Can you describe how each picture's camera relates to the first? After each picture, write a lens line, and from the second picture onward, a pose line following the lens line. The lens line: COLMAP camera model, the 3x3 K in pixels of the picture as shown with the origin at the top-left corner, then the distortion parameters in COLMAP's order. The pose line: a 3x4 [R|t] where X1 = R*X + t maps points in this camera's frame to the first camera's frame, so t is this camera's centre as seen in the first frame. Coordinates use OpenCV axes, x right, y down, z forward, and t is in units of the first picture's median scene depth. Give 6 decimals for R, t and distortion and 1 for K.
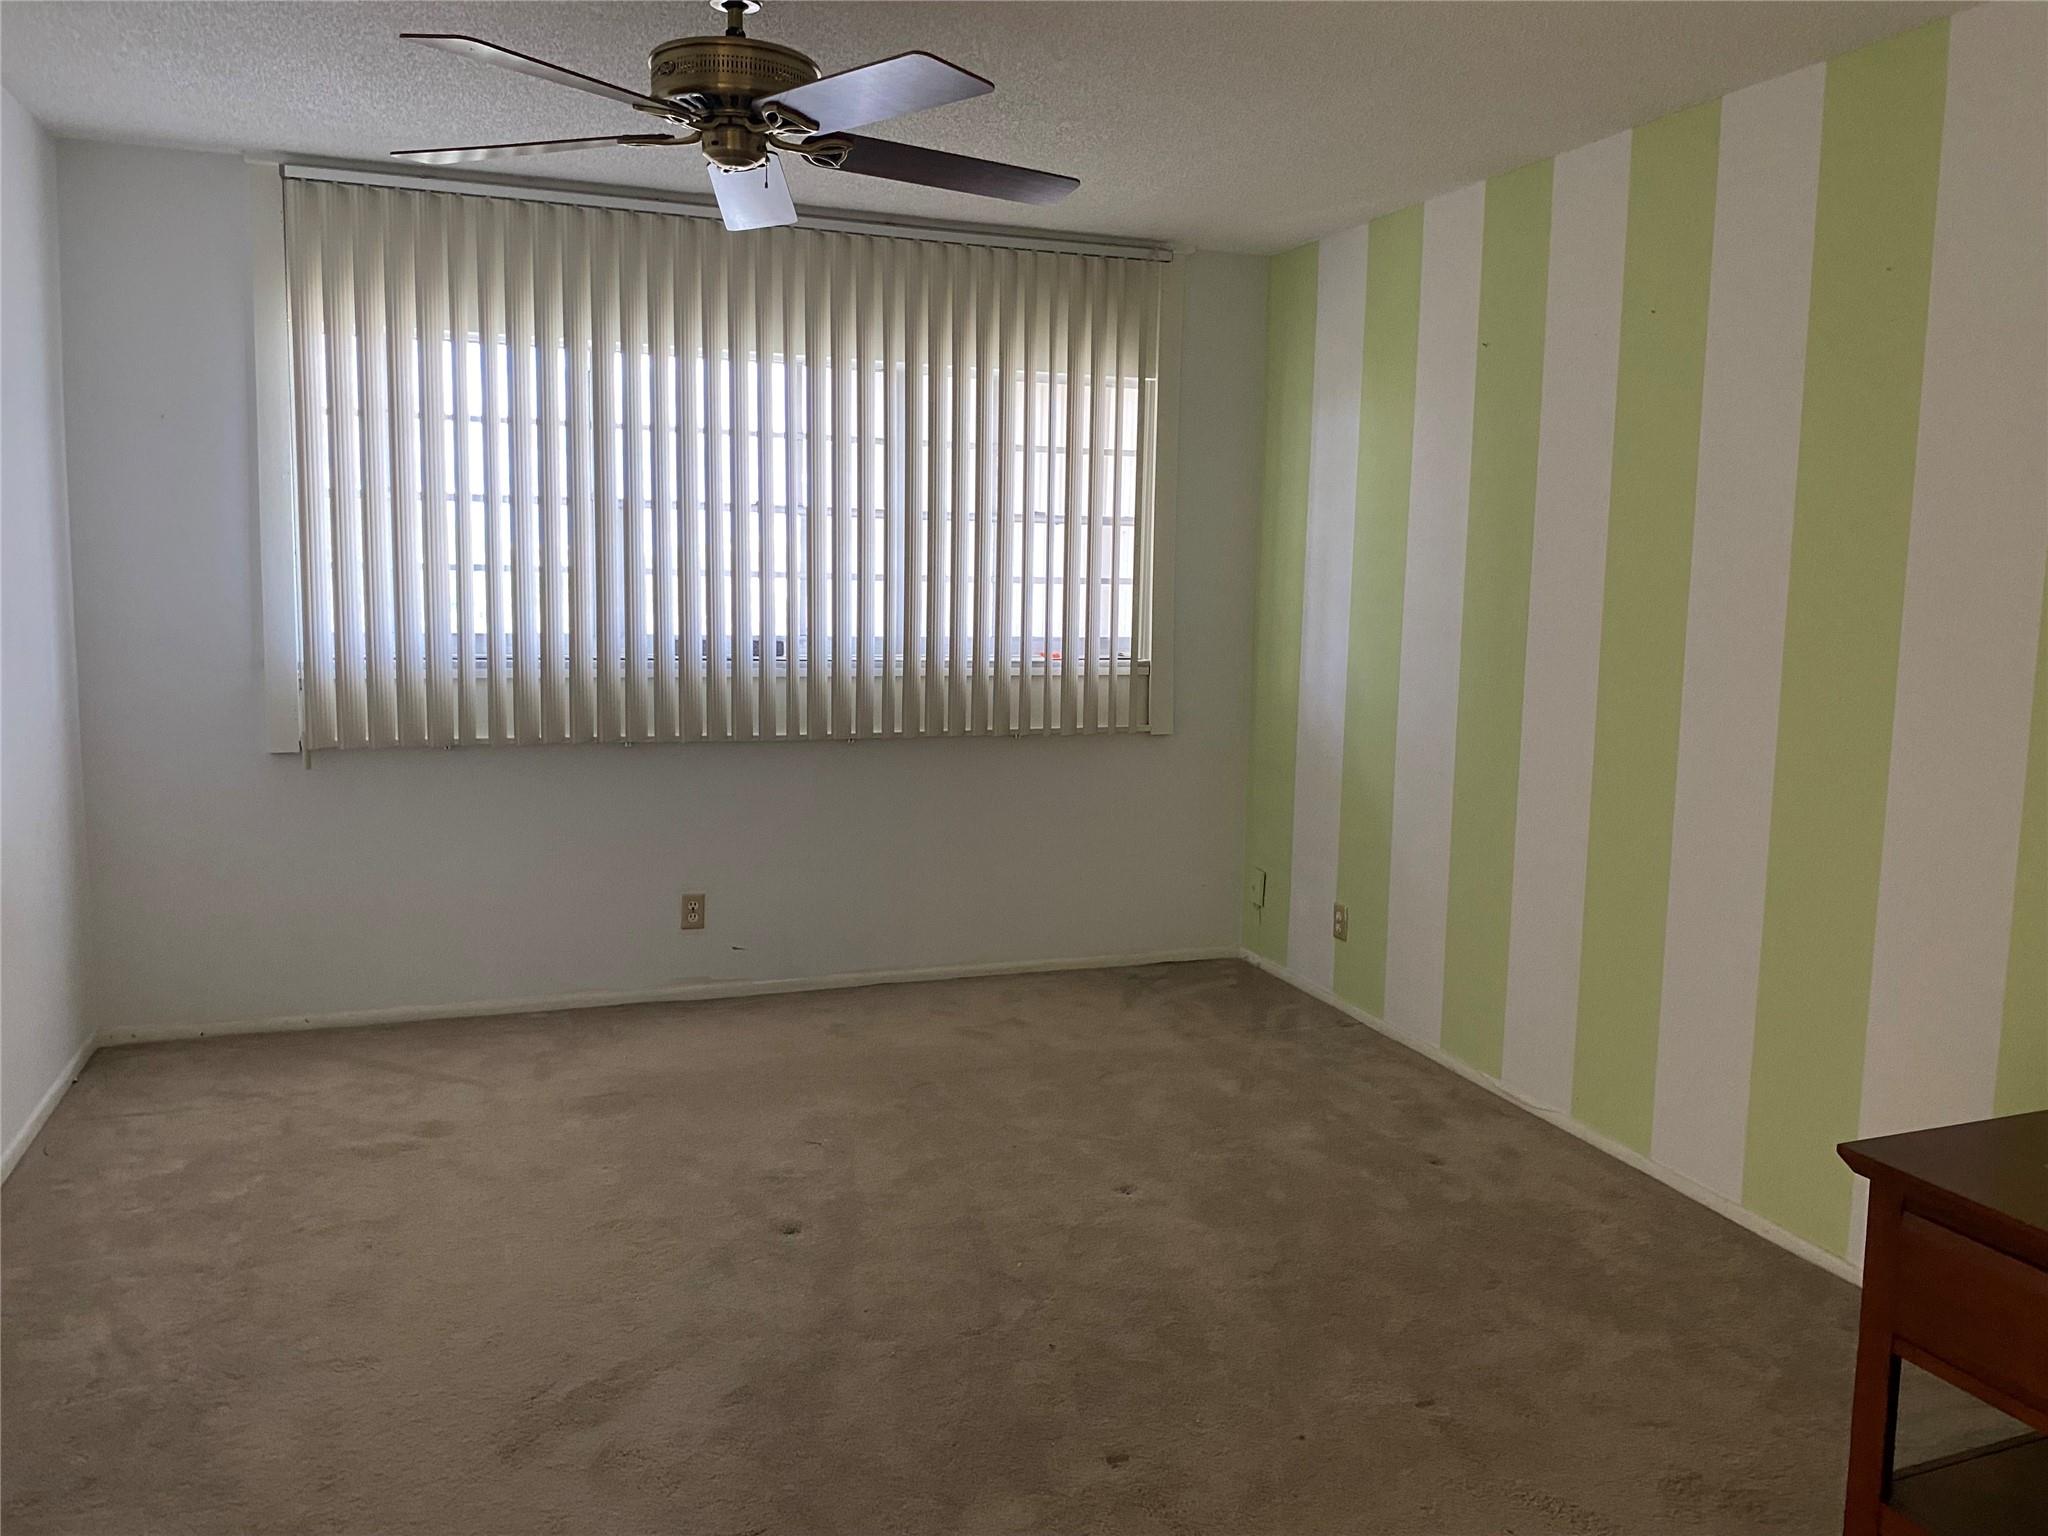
lens RADIAL K [[1543.8, 0, 1024.0], [0, 1543.8, 757.0], [0, 0, 1]] dist [0.033321, -0.069008]
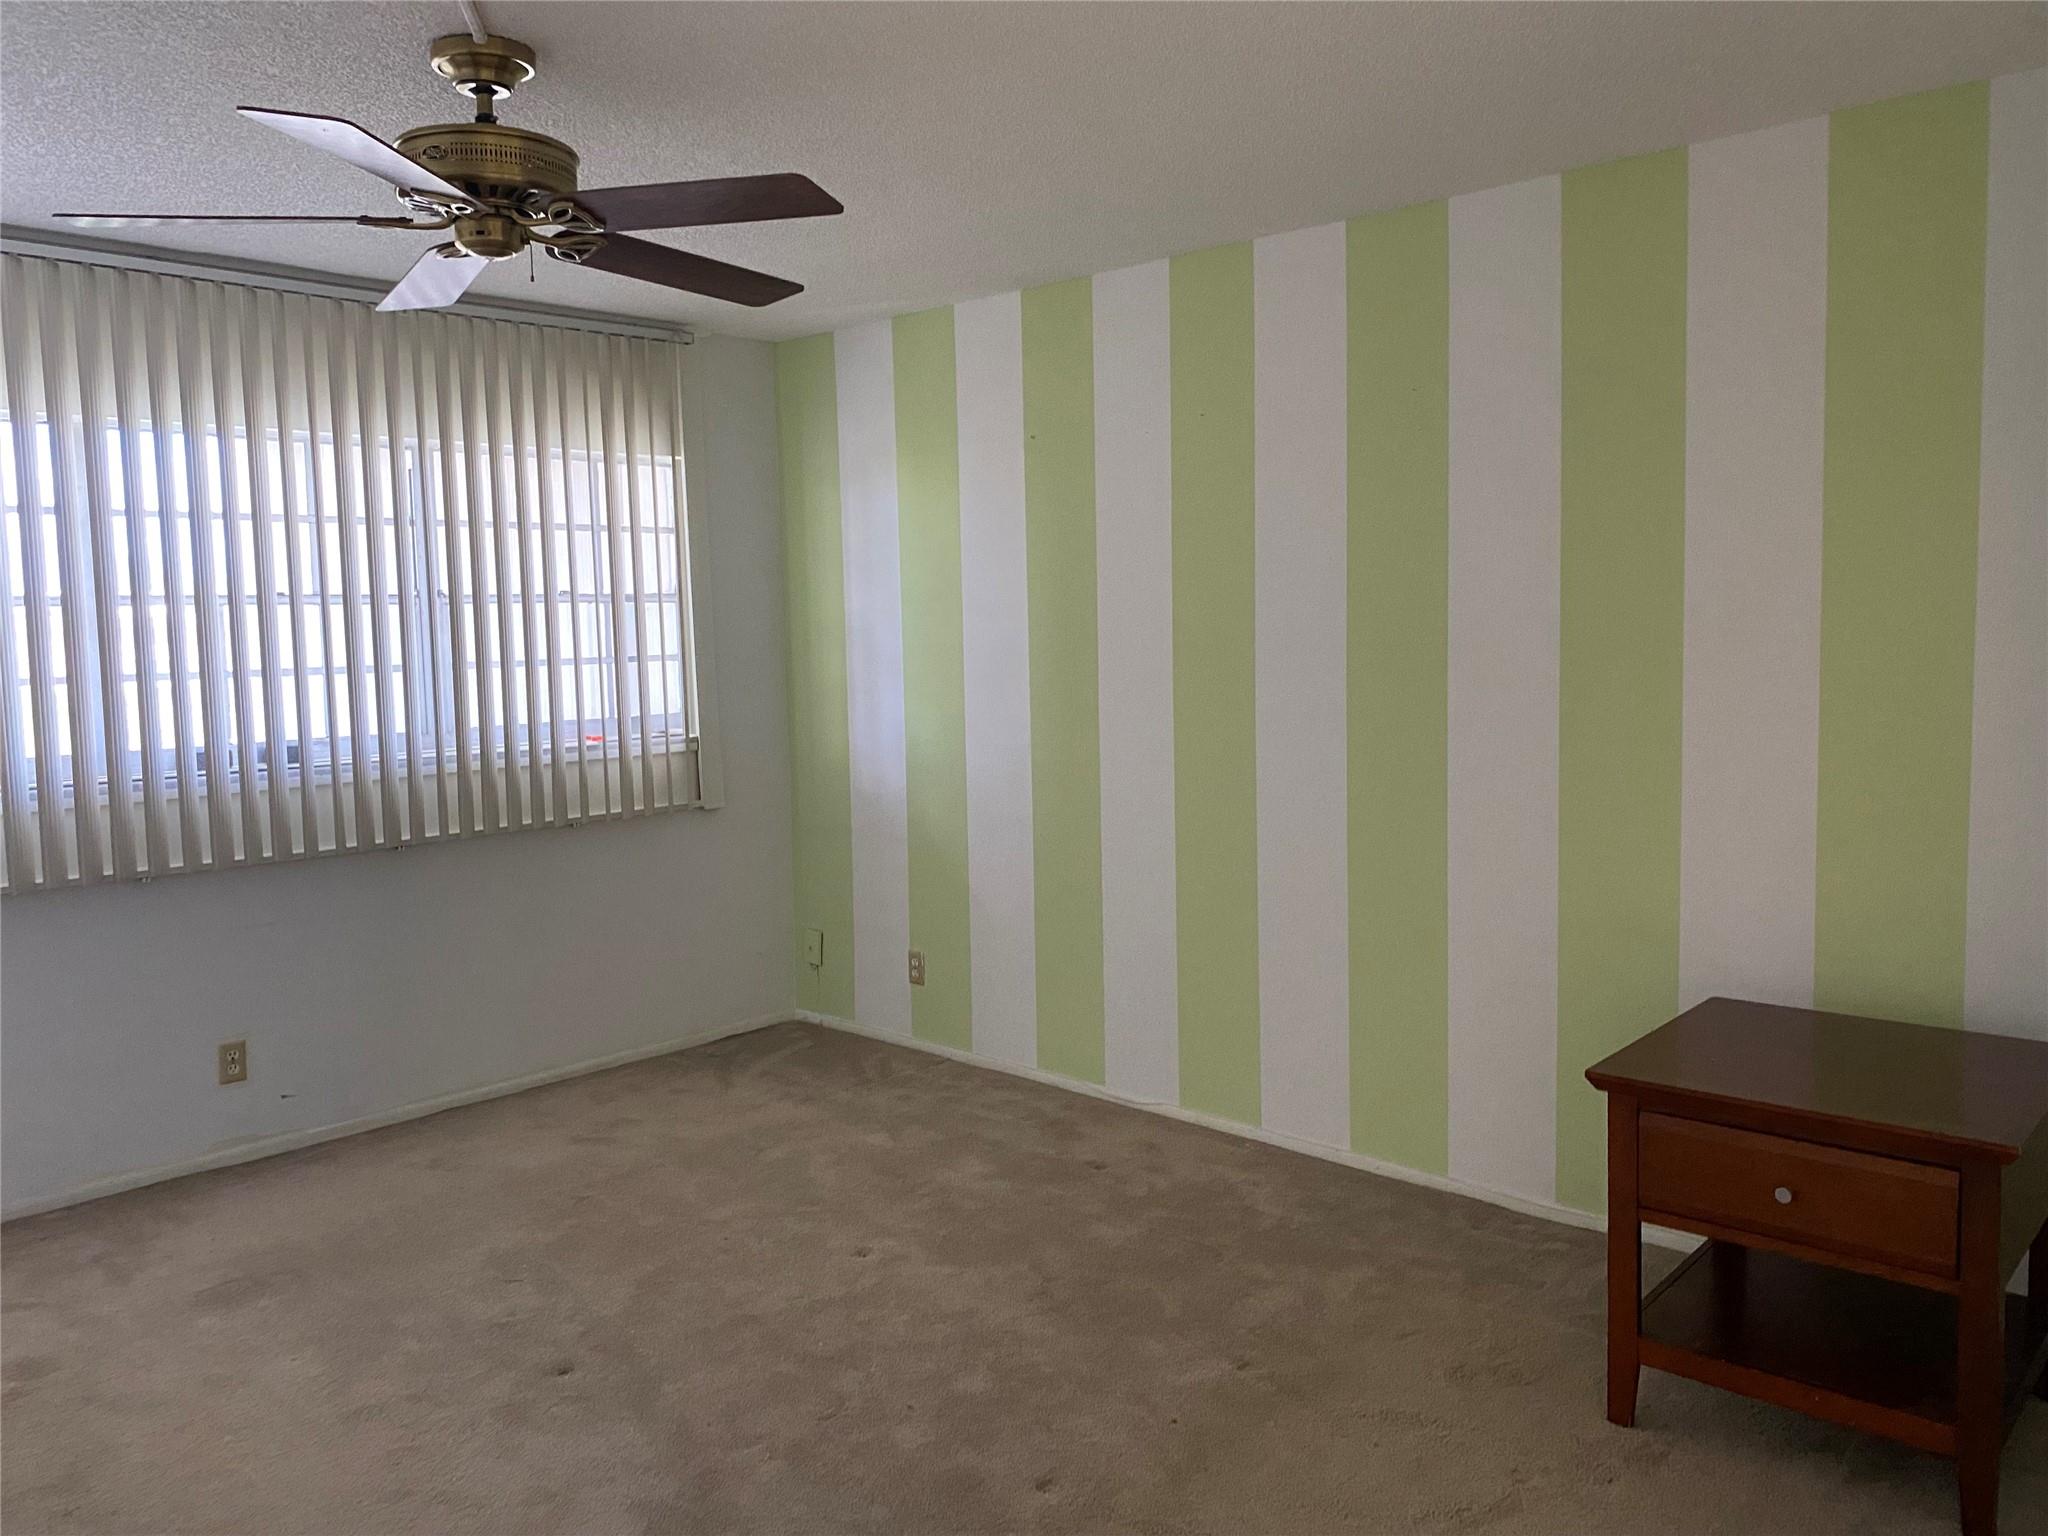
lens RADIAL K [[1543.8, 0, 1044.4], [0, 1543.8, 746.0], [0, 0, 1]] dist [0.033321, -0.069008]
pose [[0.896826, -0.080650, 0.434971, -0.173623], [0.099777, 0.994782, -0.021275, -0.013702], [-0.430985, 0.062480, 0.900193, 0.005099]]
